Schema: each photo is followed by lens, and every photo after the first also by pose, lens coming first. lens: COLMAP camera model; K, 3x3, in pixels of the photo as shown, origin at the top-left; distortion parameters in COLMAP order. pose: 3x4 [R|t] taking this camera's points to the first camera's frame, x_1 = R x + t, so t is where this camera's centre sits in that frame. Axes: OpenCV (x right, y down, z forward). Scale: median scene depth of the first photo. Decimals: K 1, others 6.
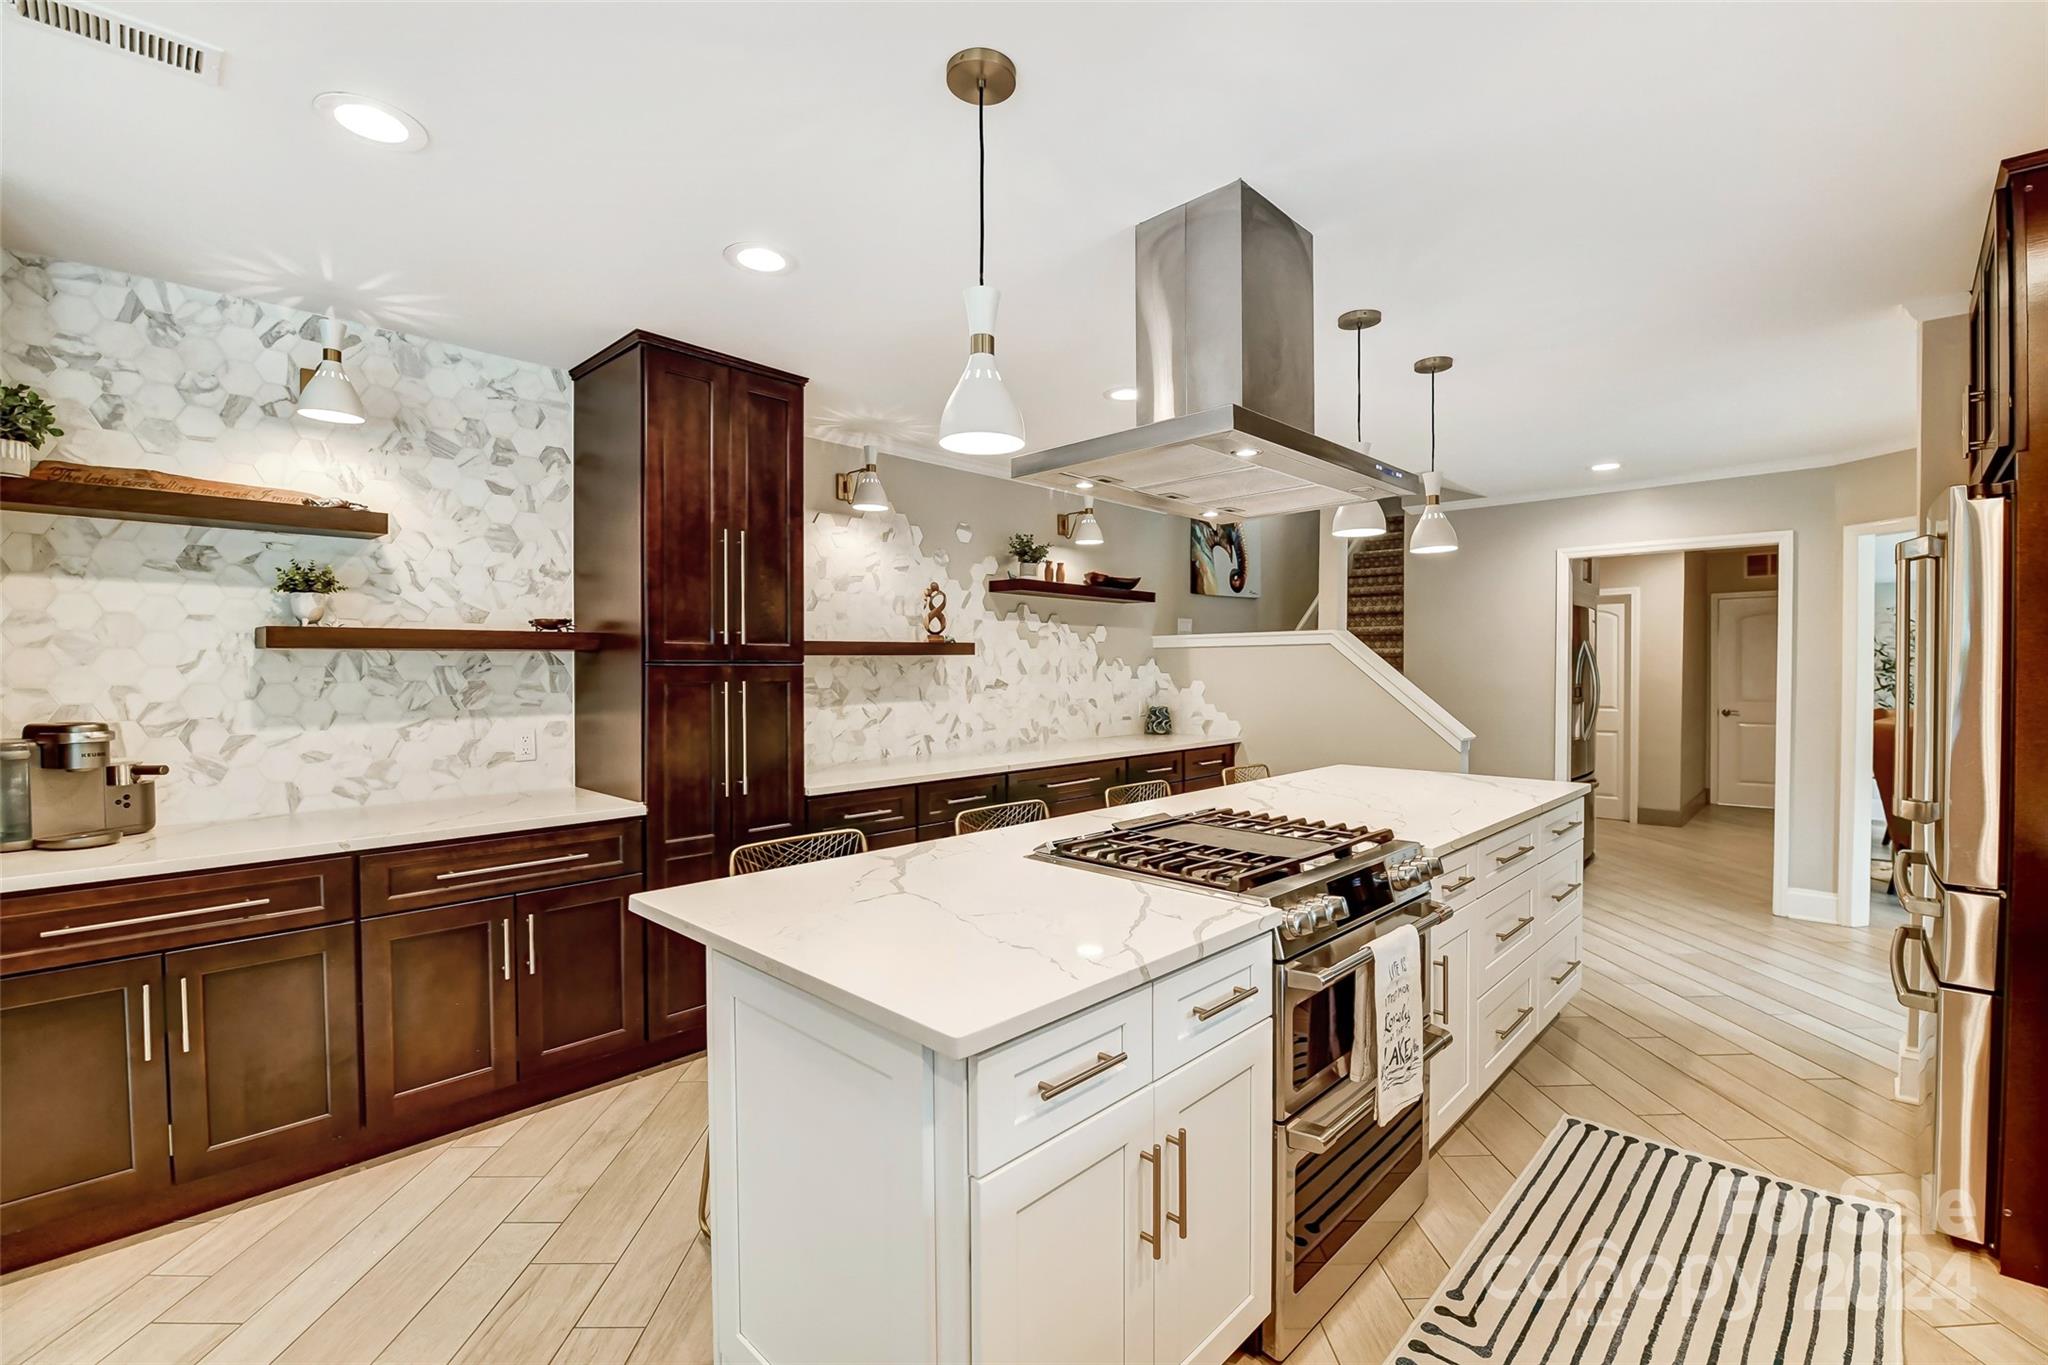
lens RADIAL K [[894.7, 0, 1033.2], [0, 894.7, 678.2], [0, 0, 1]] dist [-0.002829, -0.010644]
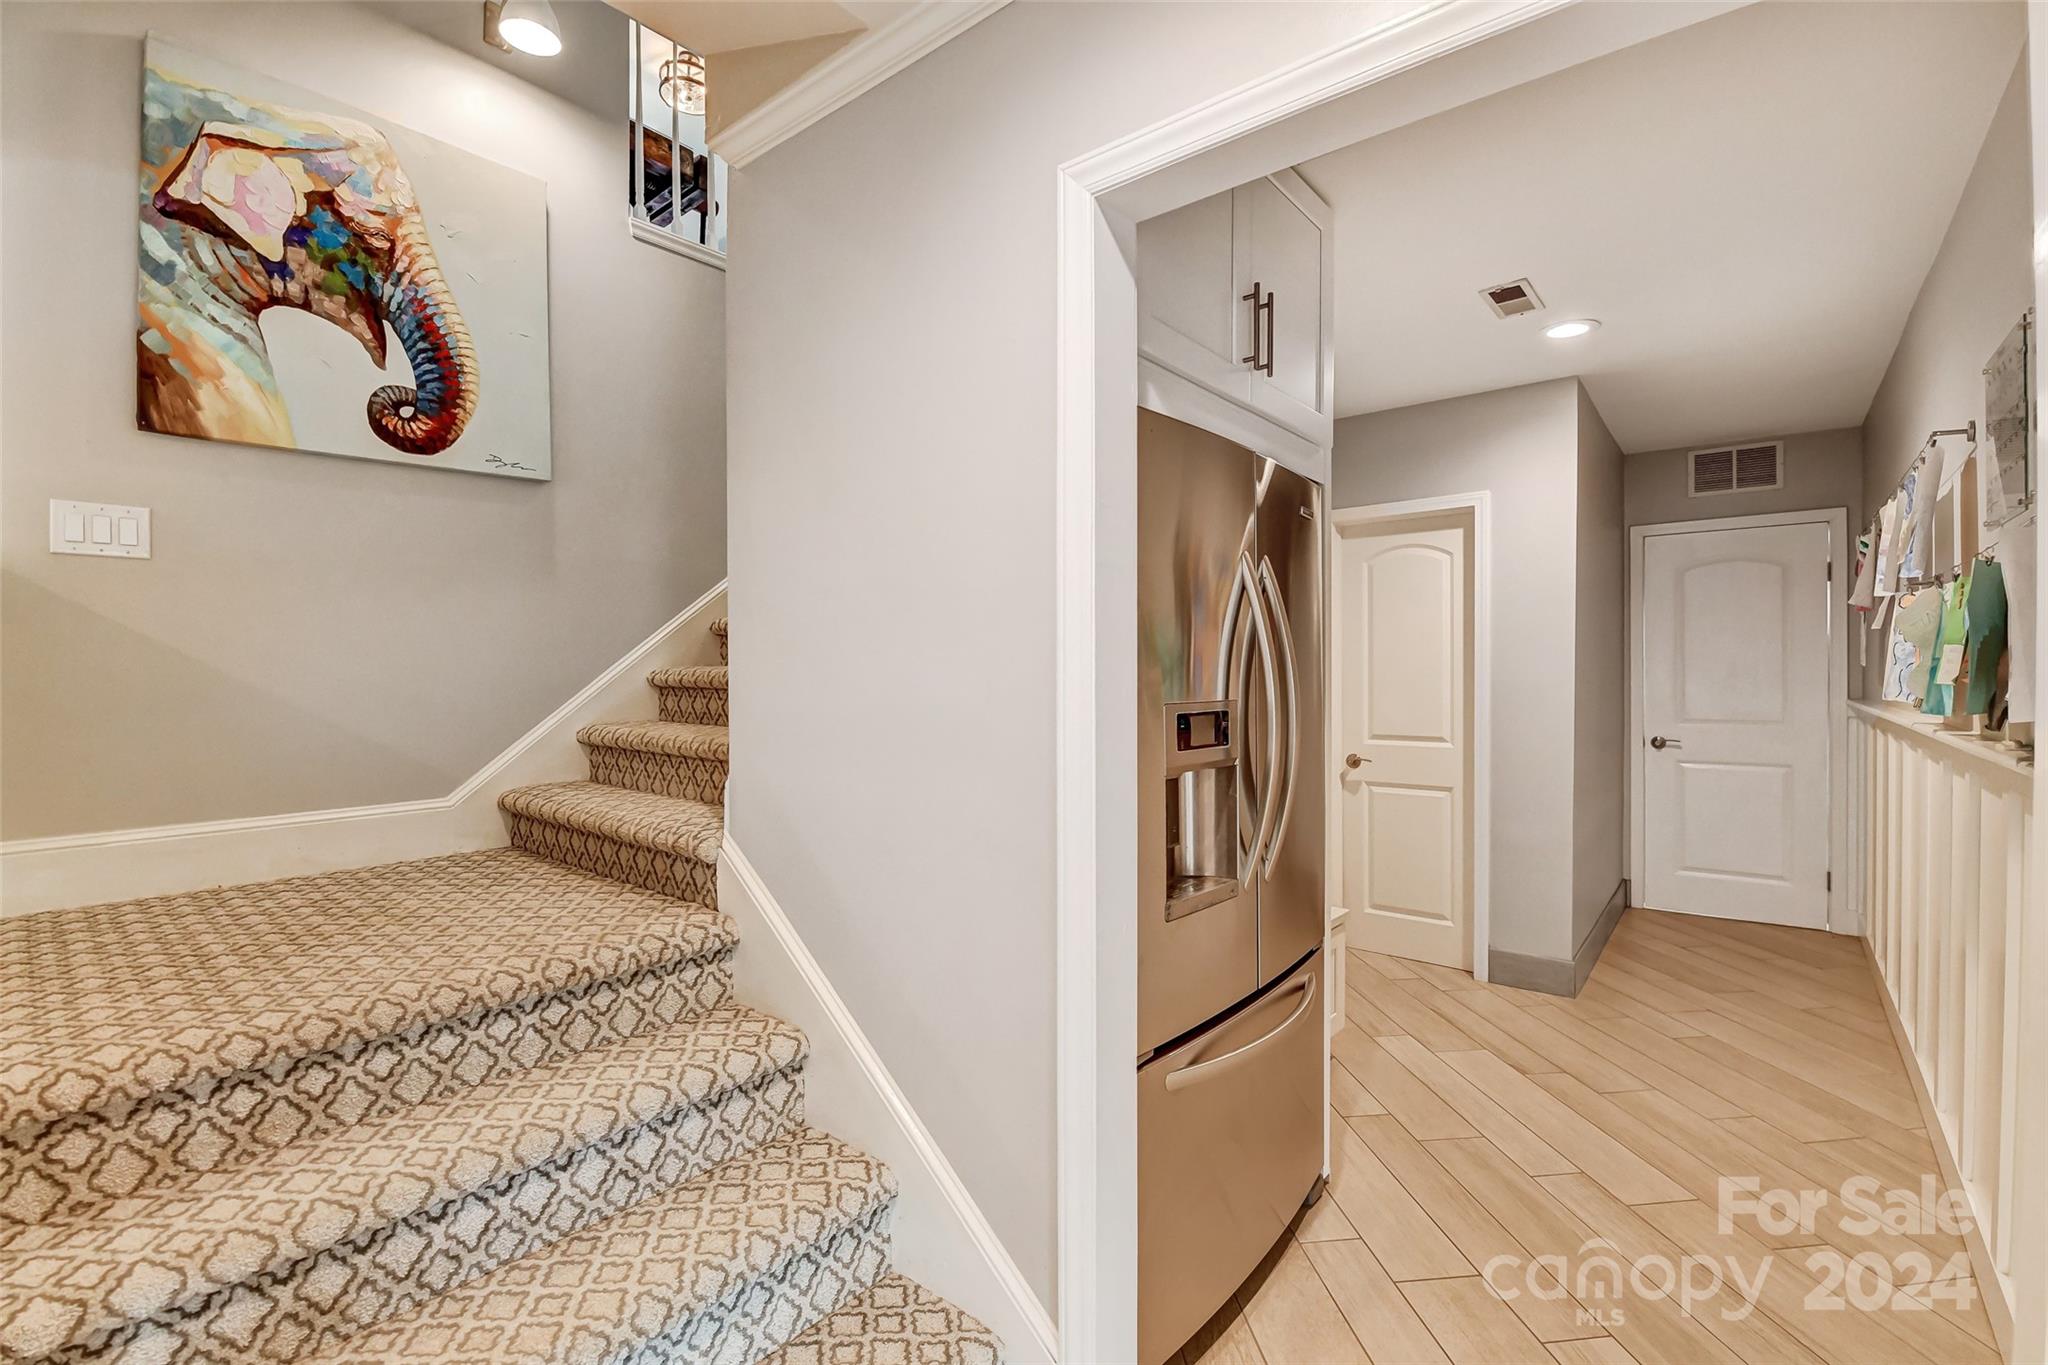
lens RADIAL K [[894.7, 0, 1033.2], [0, 894.7, 678.2], [0, 0, 1]] dist [-0.002829, -0.010644]
pose [[0.997675, -0.001295, 0.068142, 0.989516], [0.001415, 0.999998, -0.001712, -0.002728], [-0.068140, 0.001804, 0.997674, 1.323548]]
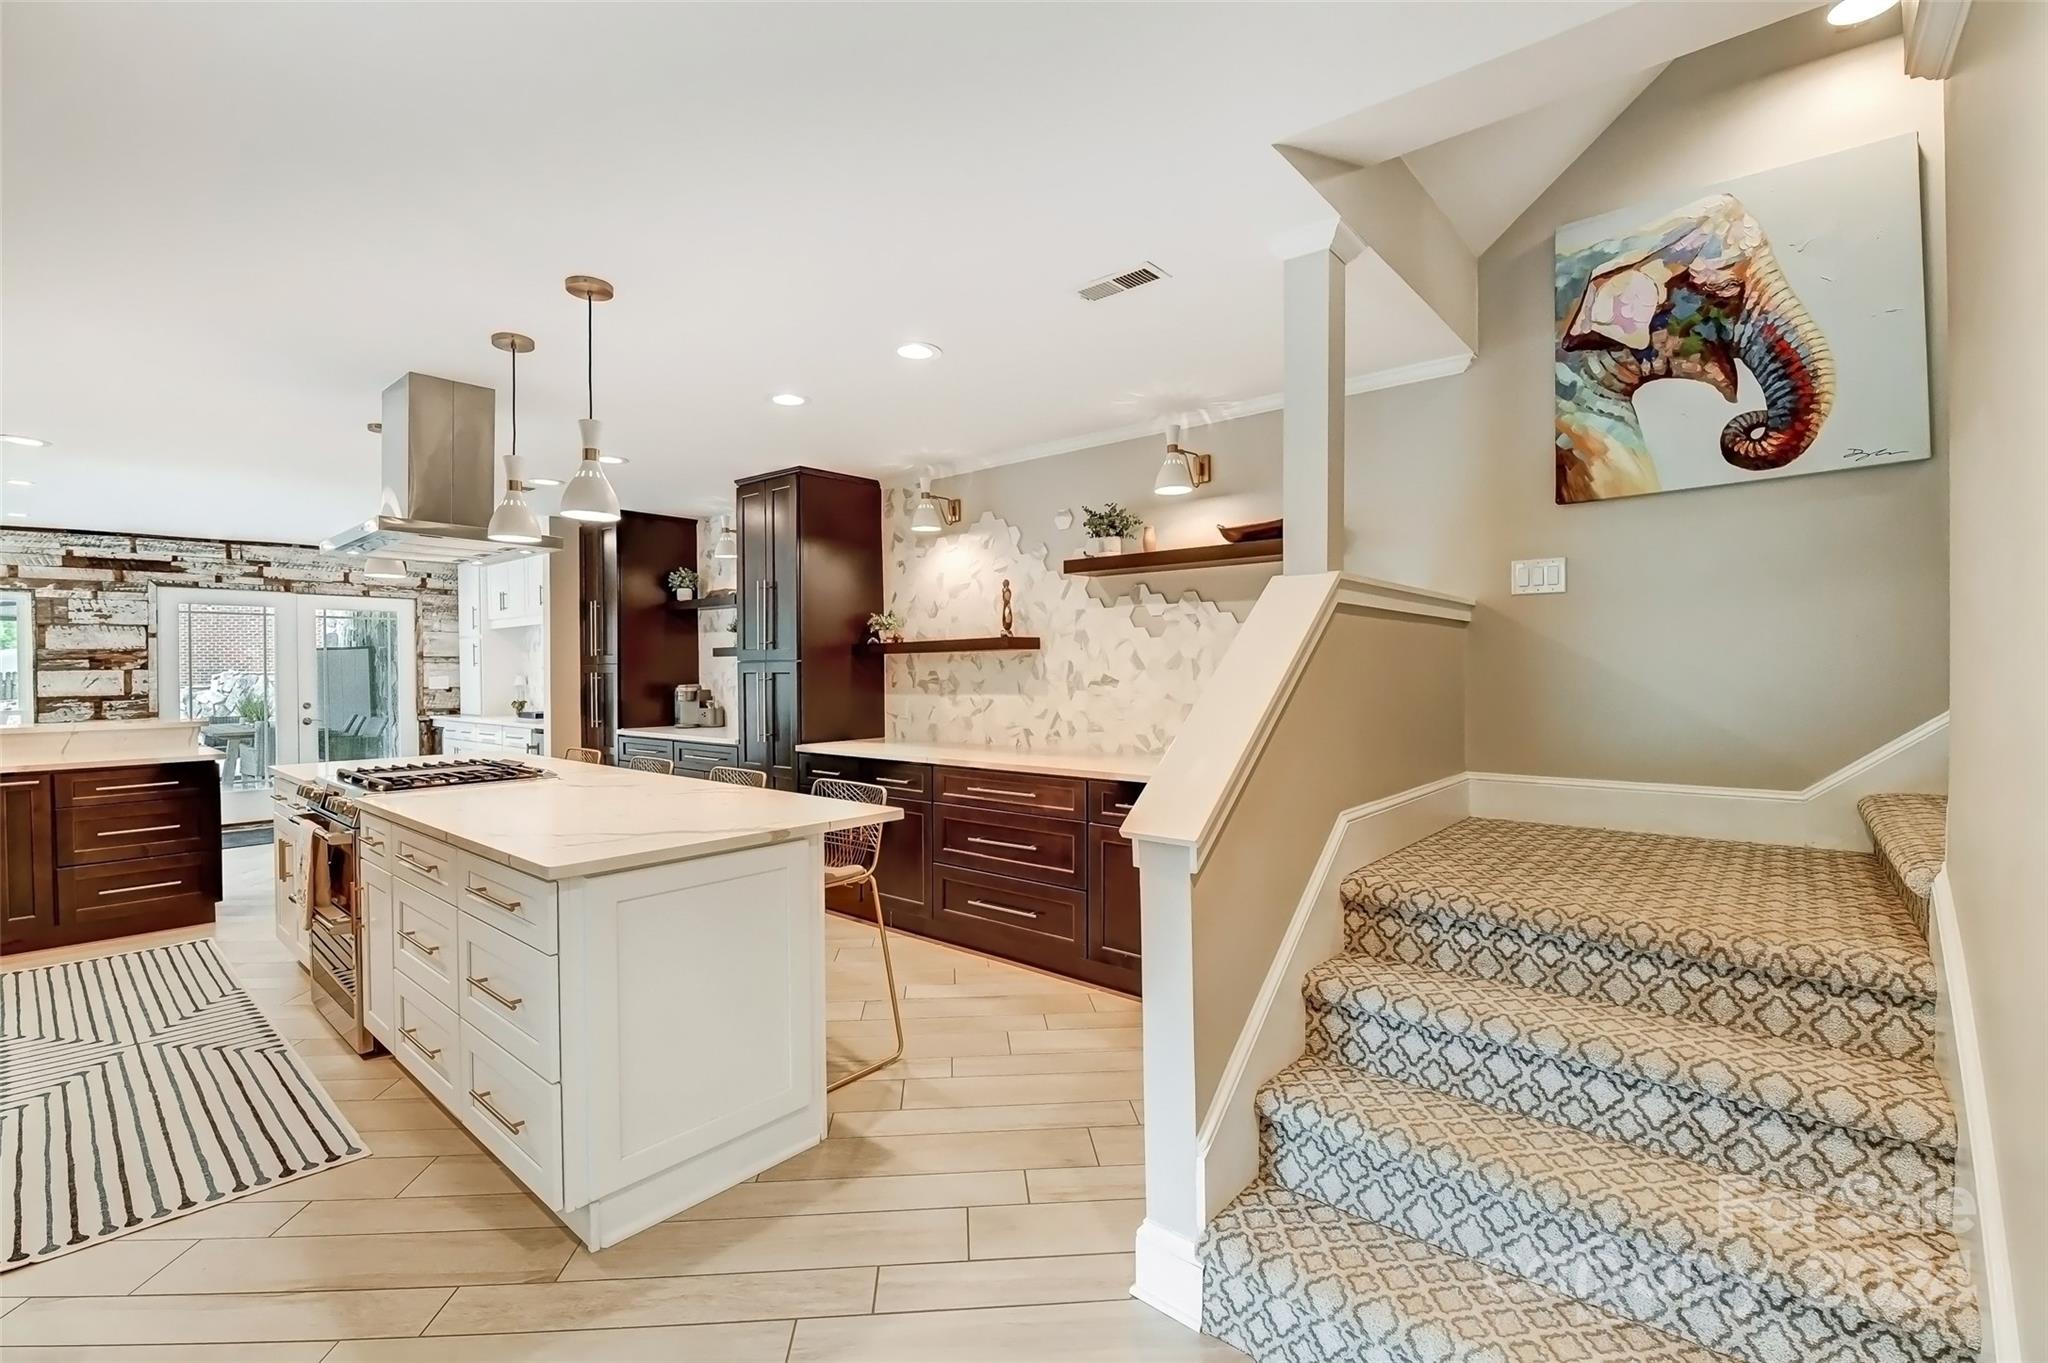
lens RADIAL K [[889.5, 0, 1031.4], [0, 889.5, 680.7], [0, 0, 1]] dist [-0.010540, -0.005164]
pose [[0.053562, 0.018472, -0.998394, 1.311379], [-0.003148, 0.999827, 0.018329, -0.013924], [0.998560, 0.002161, 0.053611, 1.397848]]
